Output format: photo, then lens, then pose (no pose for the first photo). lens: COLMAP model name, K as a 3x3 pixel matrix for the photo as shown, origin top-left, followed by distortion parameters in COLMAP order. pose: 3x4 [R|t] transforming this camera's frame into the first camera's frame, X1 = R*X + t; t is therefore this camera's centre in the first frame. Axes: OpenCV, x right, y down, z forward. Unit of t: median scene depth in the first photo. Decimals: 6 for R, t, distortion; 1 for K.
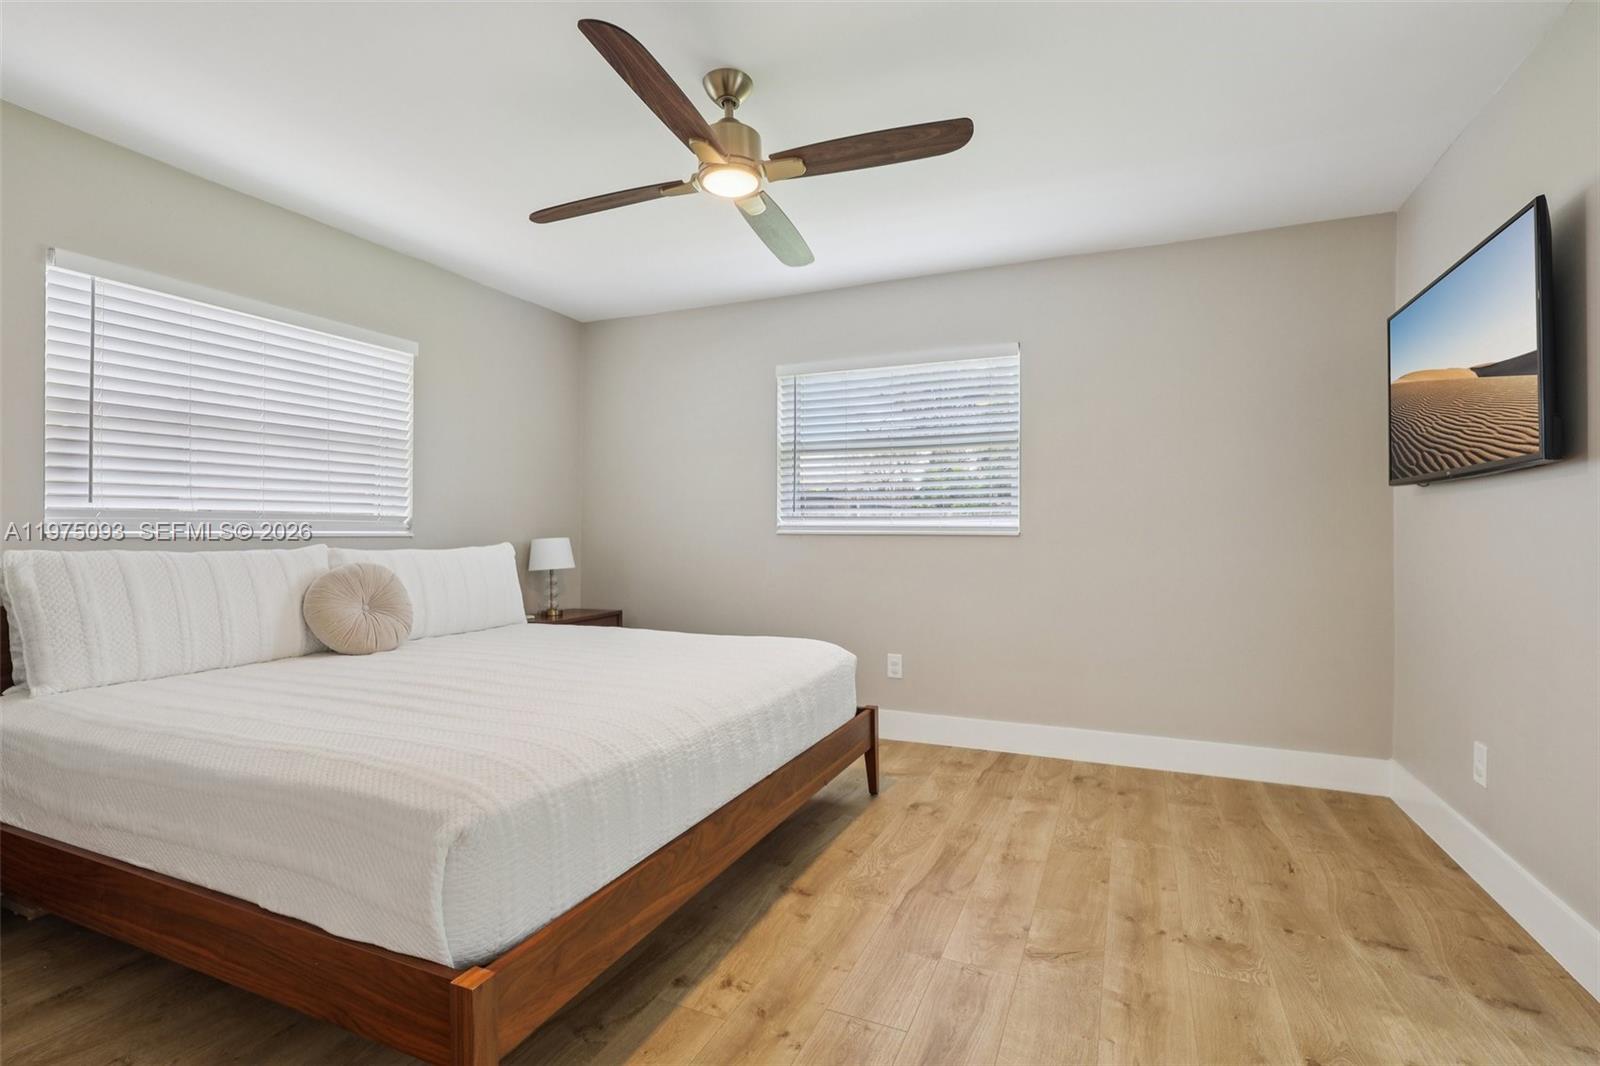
lens RADIAL K [[732.3, 0, 811.3], [0, 732.3, 535.8], [0, 0, 1]] dist [0.003256, -0.000691]
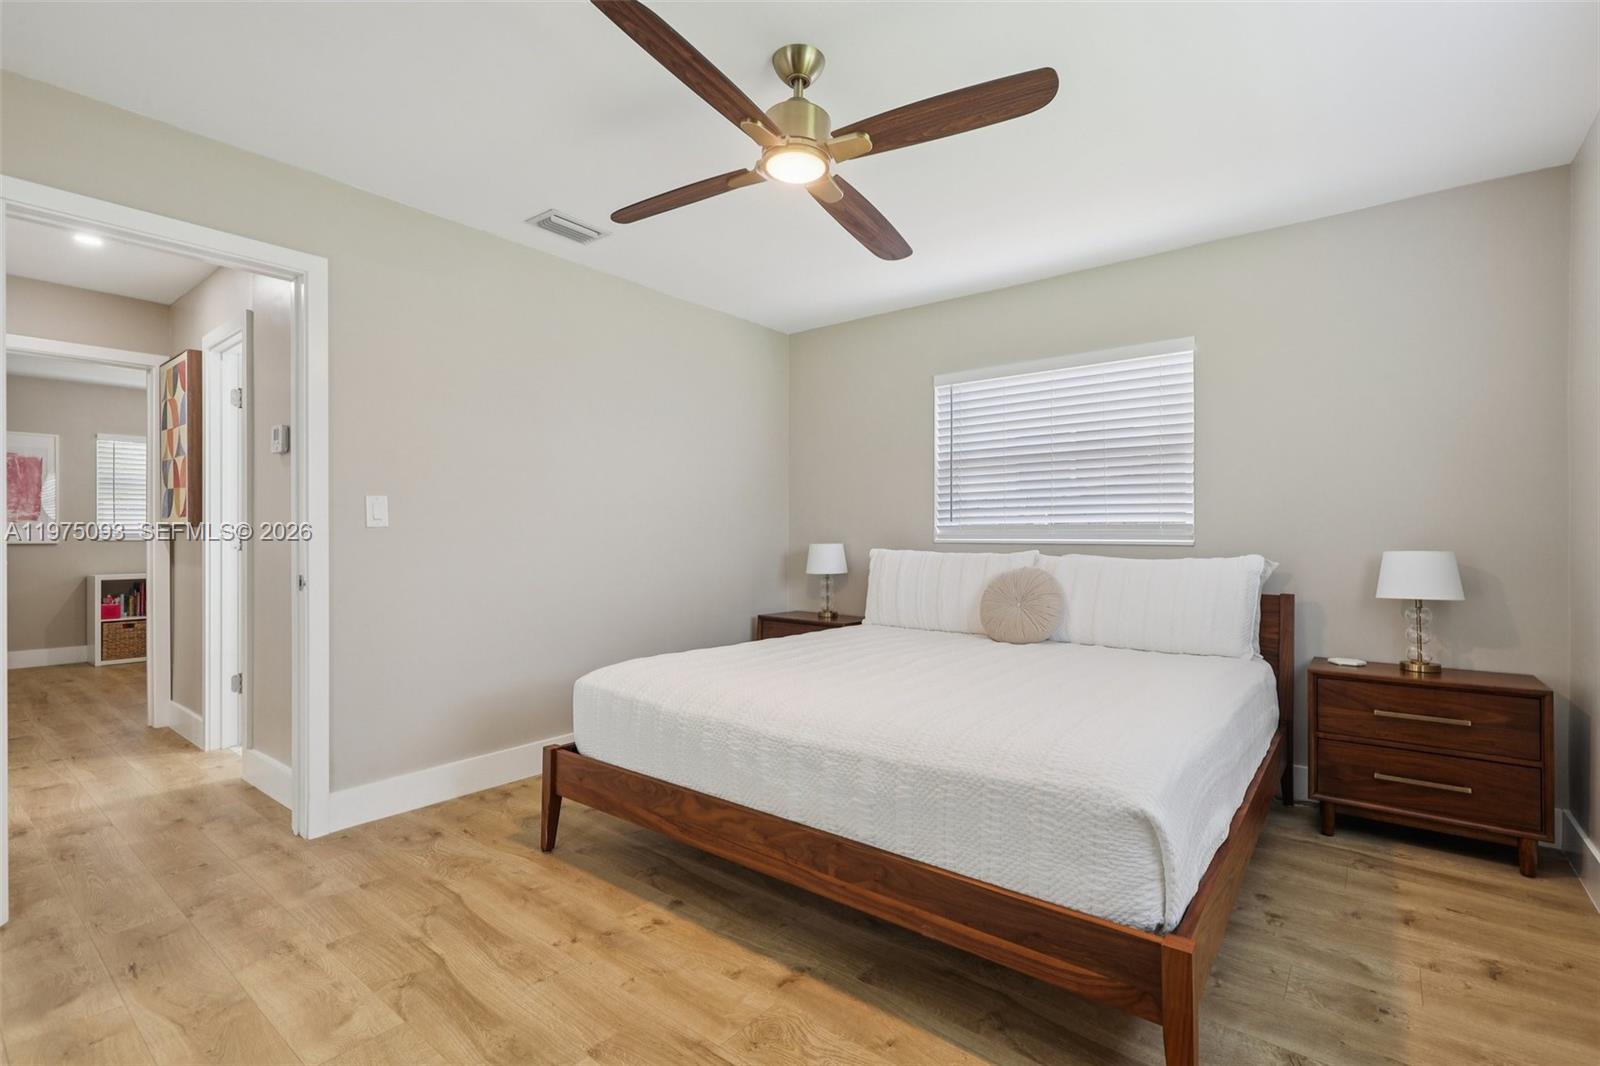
lens RADIAL K [[732.3, 0, 805.8], [0, 732.3, 539.2], [0, 0, 1]] dist [0.003256, -0.000691]
pose [[-0.255338, 0.005135, -0.966838, 0.655129], [-0.007118, 0.999949, 0.007191, -0.013295], [0.966826, 0.008718, -0.255288, 1.034903]]
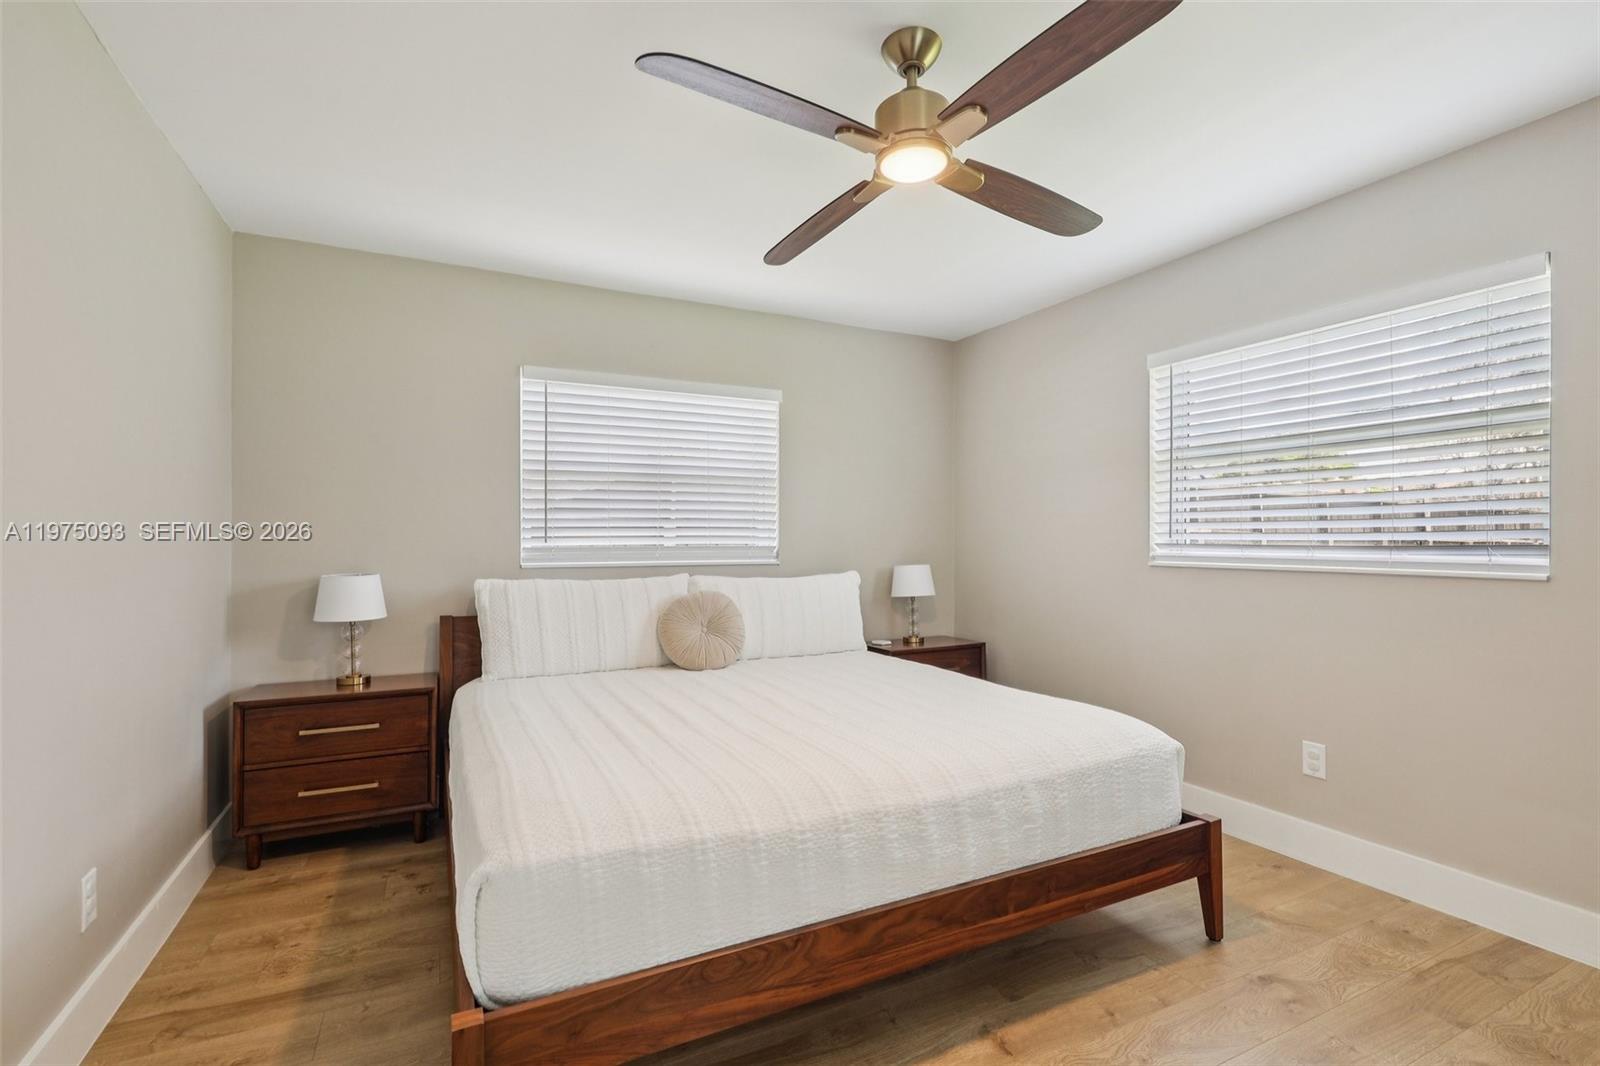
lens RADIAL K [[732.3, 0, 806.9], [0, 732.3, 548.4], [0, 0, 1]] dist [0.003256, -0.000691]
pose [[0.770955, 0.003589, -0.636879, 0.271772], [-0.000340, 0.999986, 0.005225, -0.039389], [0.636889, -0.003812, 0.770946, 0.226135]]
